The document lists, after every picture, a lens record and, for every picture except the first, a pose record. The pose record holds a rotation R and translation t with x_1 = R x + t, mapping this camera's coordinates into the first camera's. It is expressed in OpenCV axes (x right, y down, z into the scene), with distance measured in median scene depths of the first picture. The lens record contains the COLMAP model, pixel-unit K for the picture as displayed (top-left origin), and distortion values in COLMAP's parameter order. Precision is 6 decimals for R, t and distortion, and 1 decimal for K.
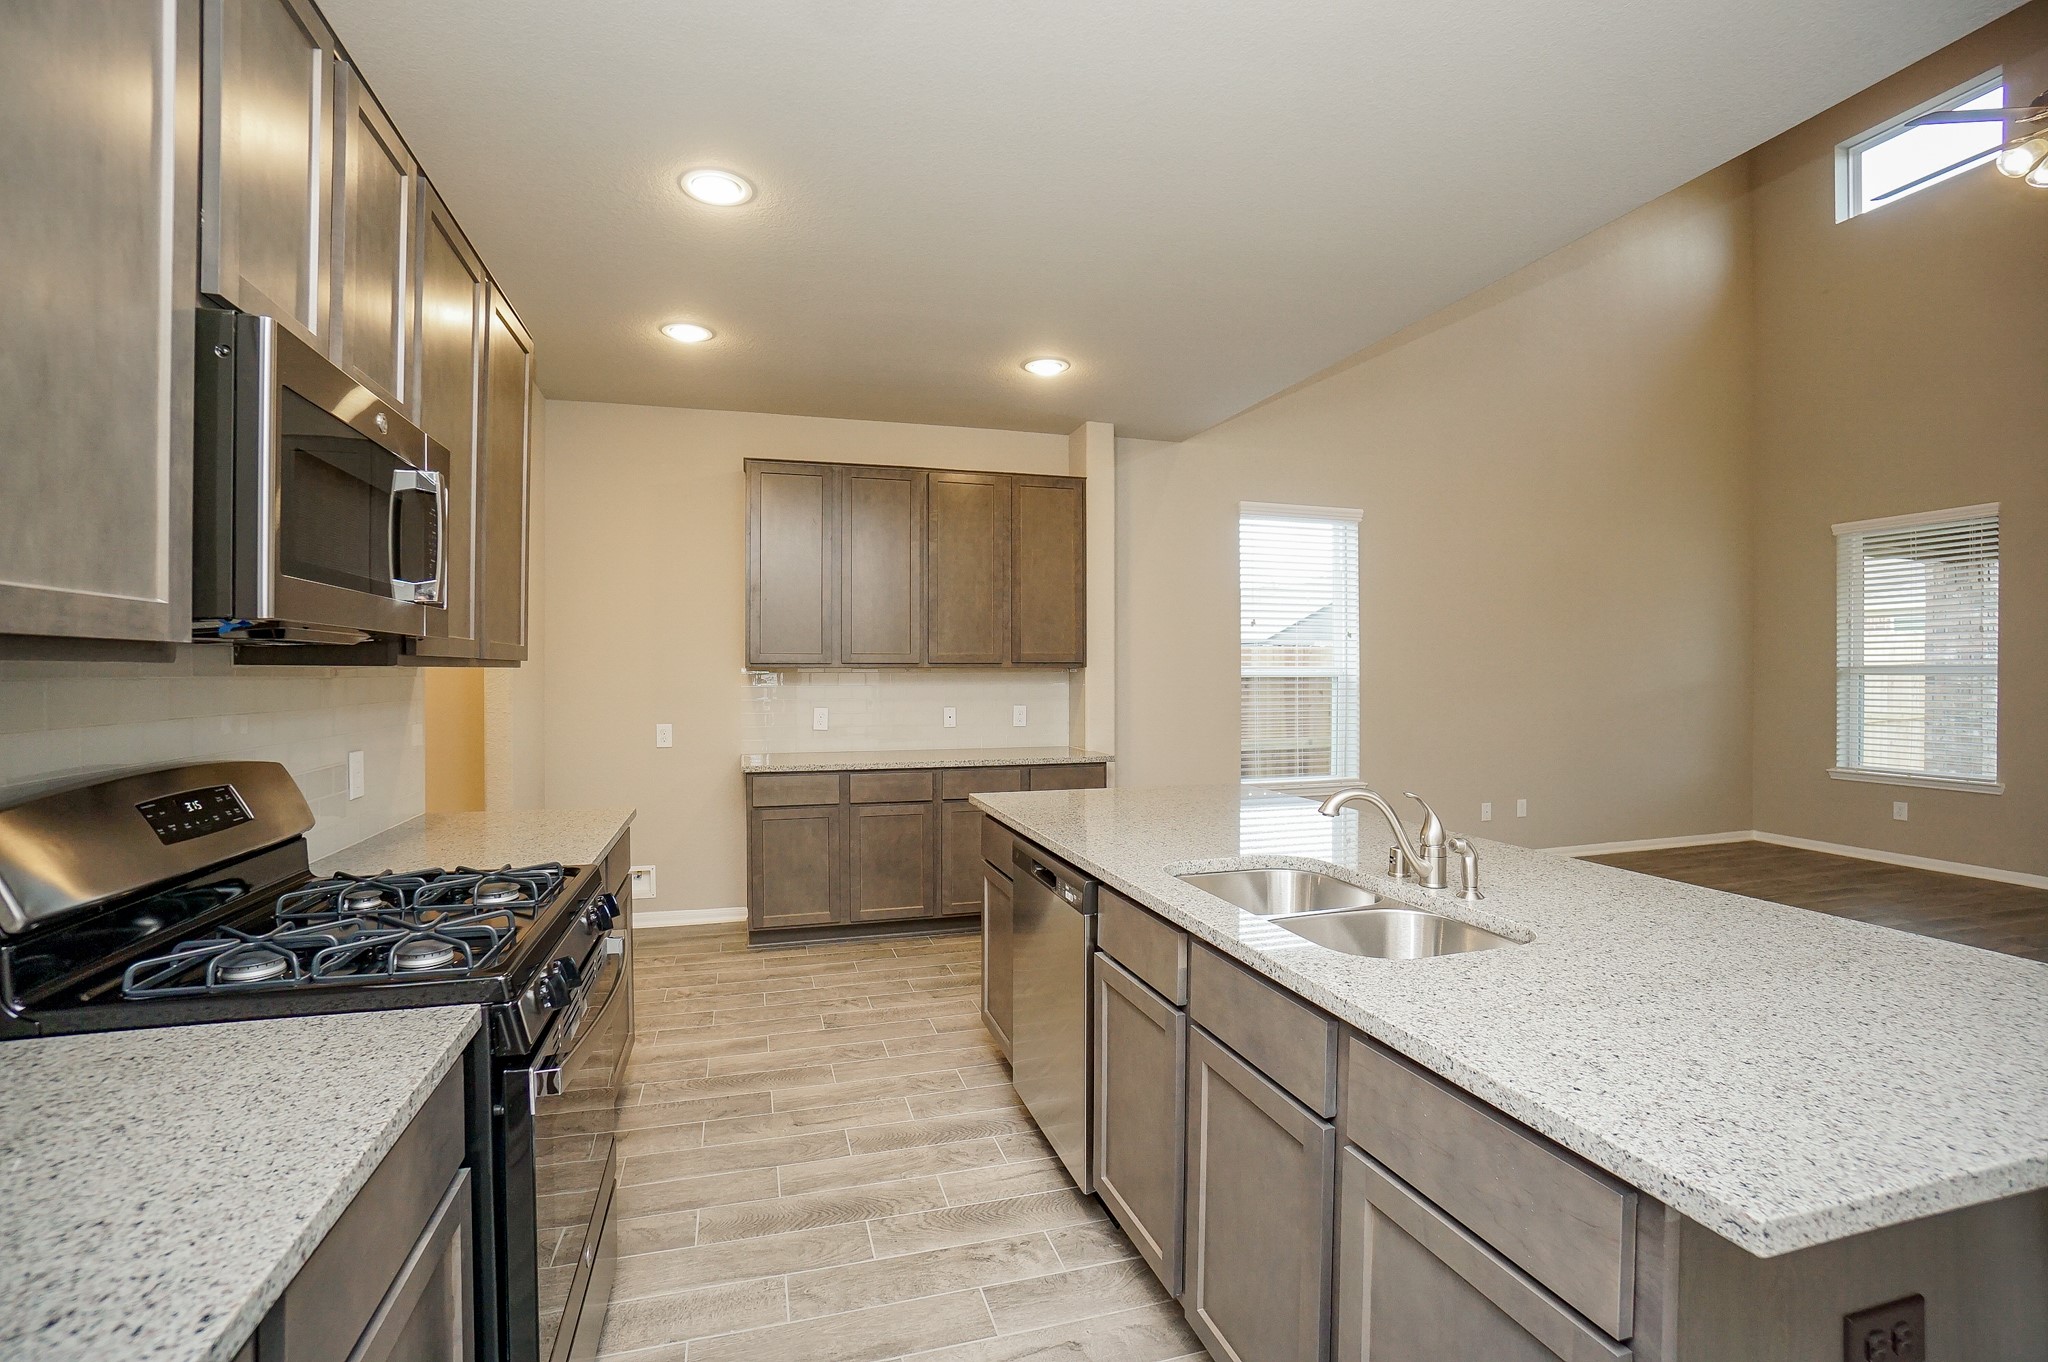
lens RADIAL K [[911.9, 0, 1012.3], [0, 911.9, 679.5], [0, 0, 1]] dist [-0.038222, 0.002114]
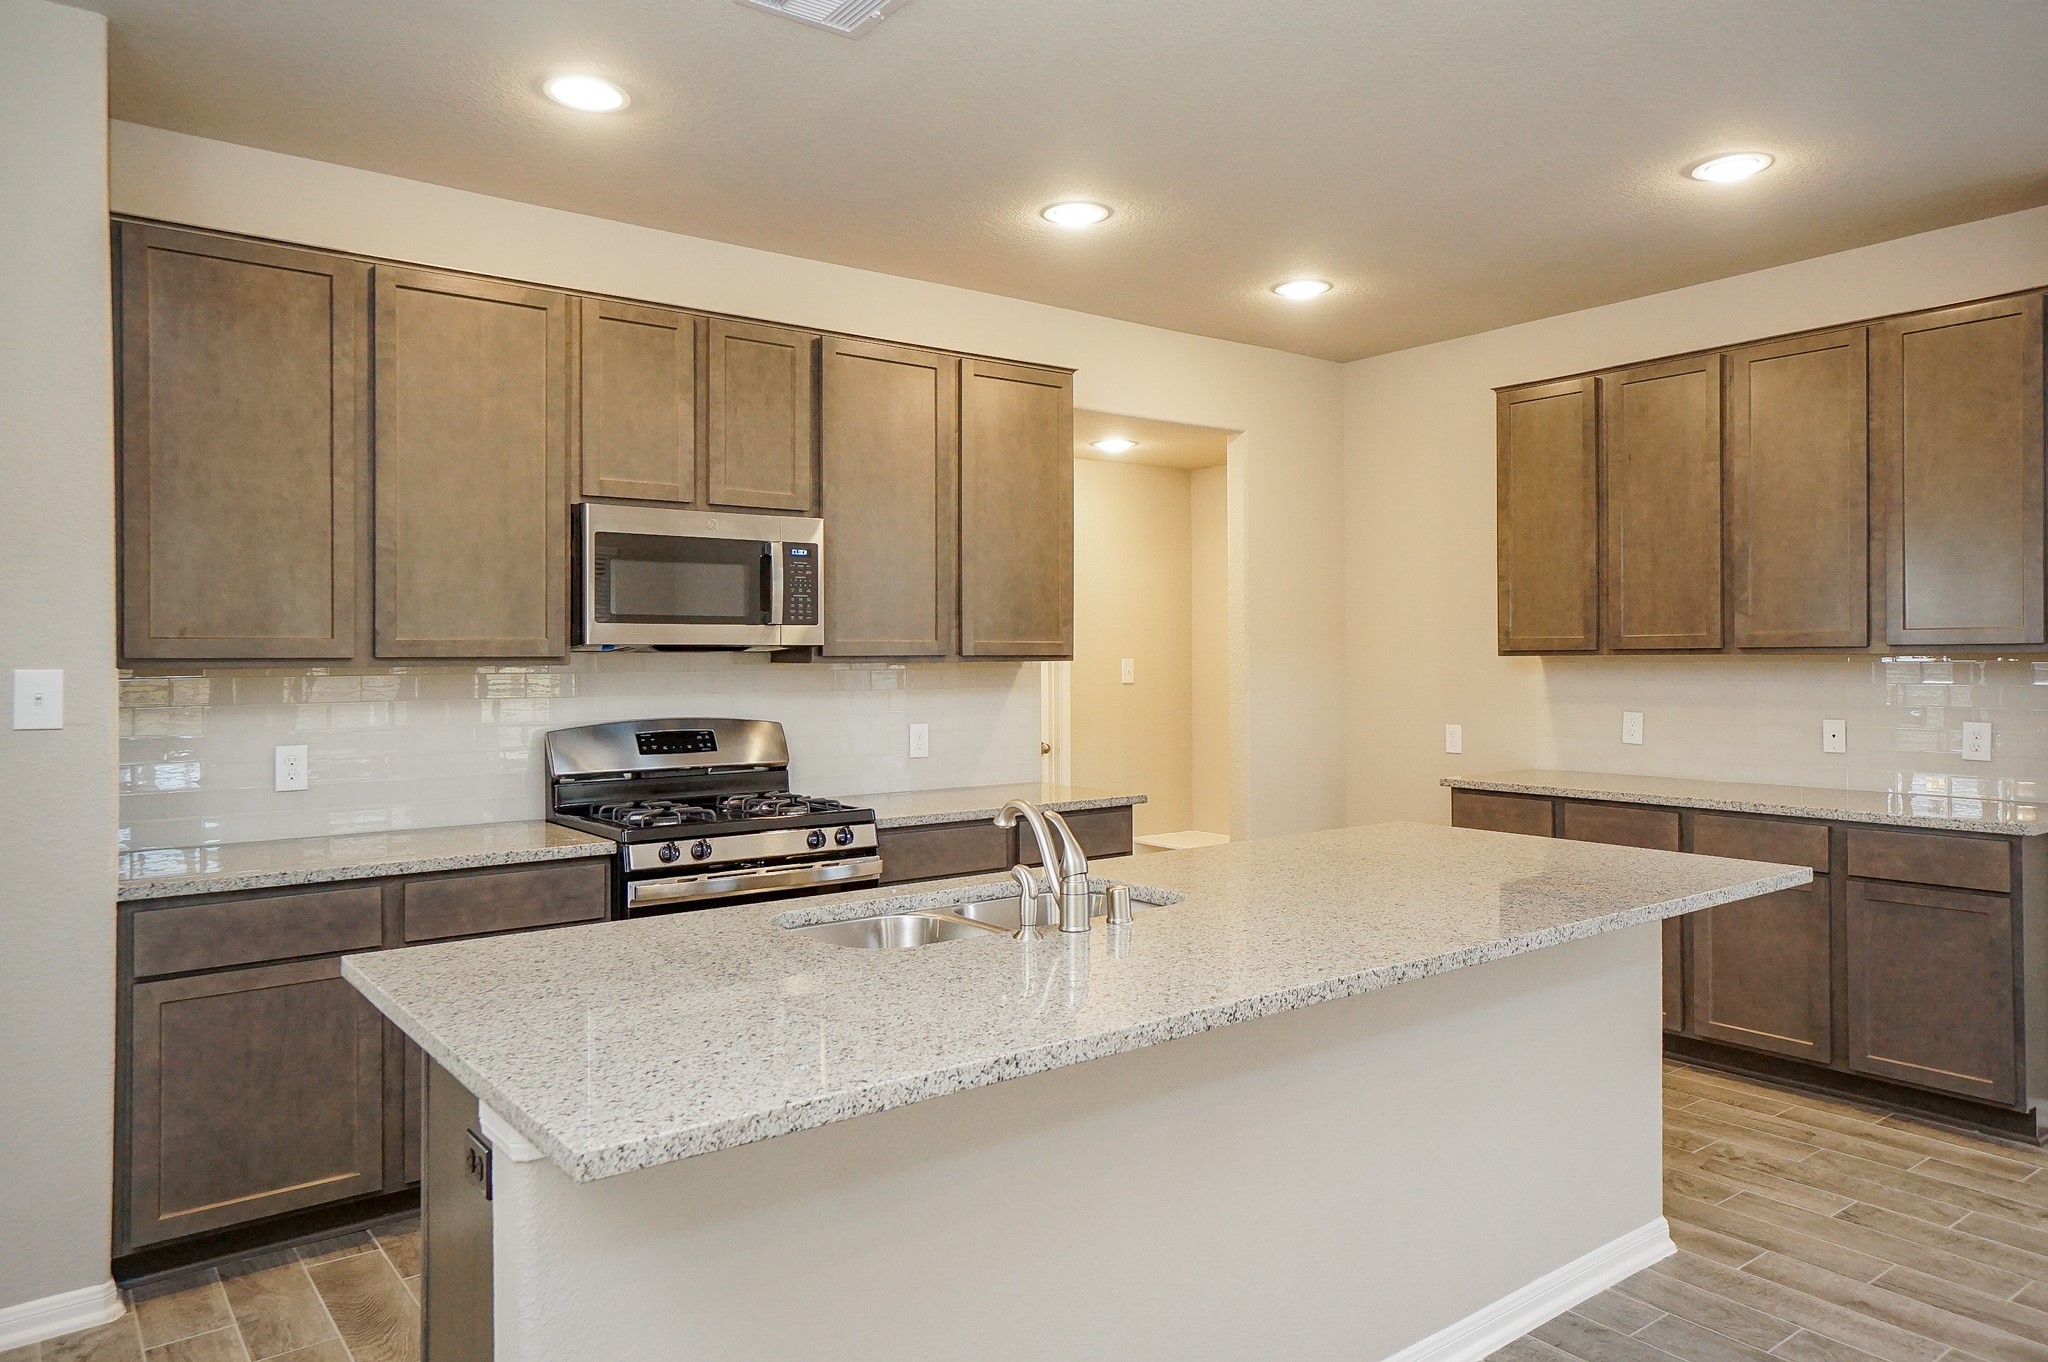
lens RADIAL K [[1339.4, 0, 1026.5], [0, 1339.4, 665.6], [0, 0, 1]] dist [0.004248, 0.000498]
pose [[0.365661, 0.005607, -0.930731, 0.747605], [-0.002298, 0.999984, 0.005121, -0.011166], [0.930745, 0.000266, 0.365668, 0.232764]]
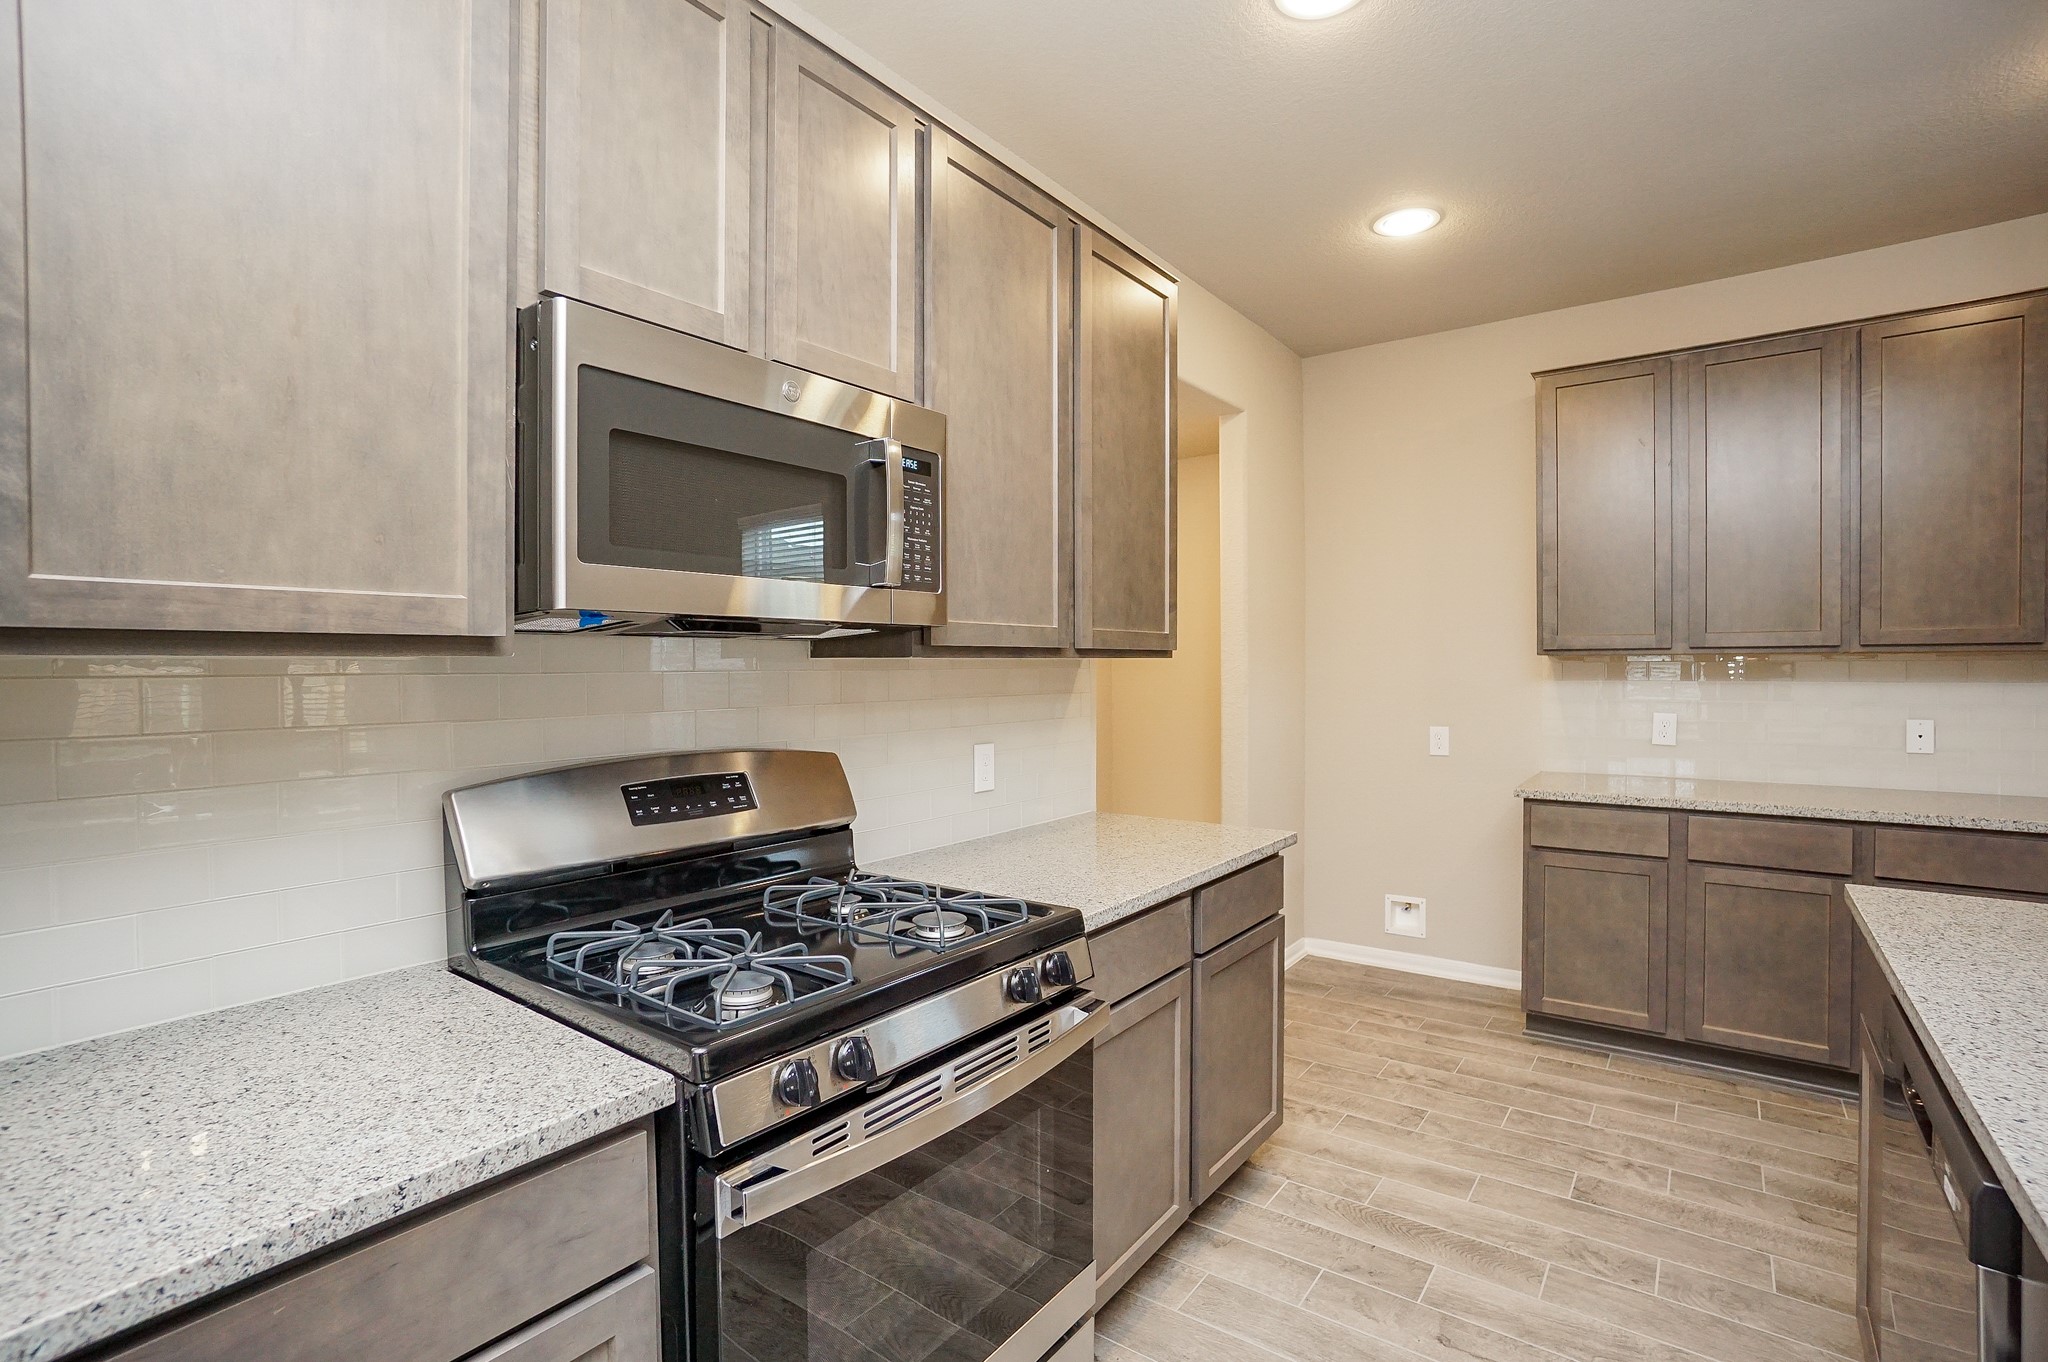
lens RADIAL K [[963.0, 0, 1004.9], [0, 963.0, 677.0], [0, 0, 1]] dist [-0.031911, 0.001953]
pose [[0.599858, 0.007839, -0.800068, 0.081821], [-0.001585, 0.999962, 0.008610, -0.001492], [0.800105, -0.003897, 0.599847, 0.219850]]
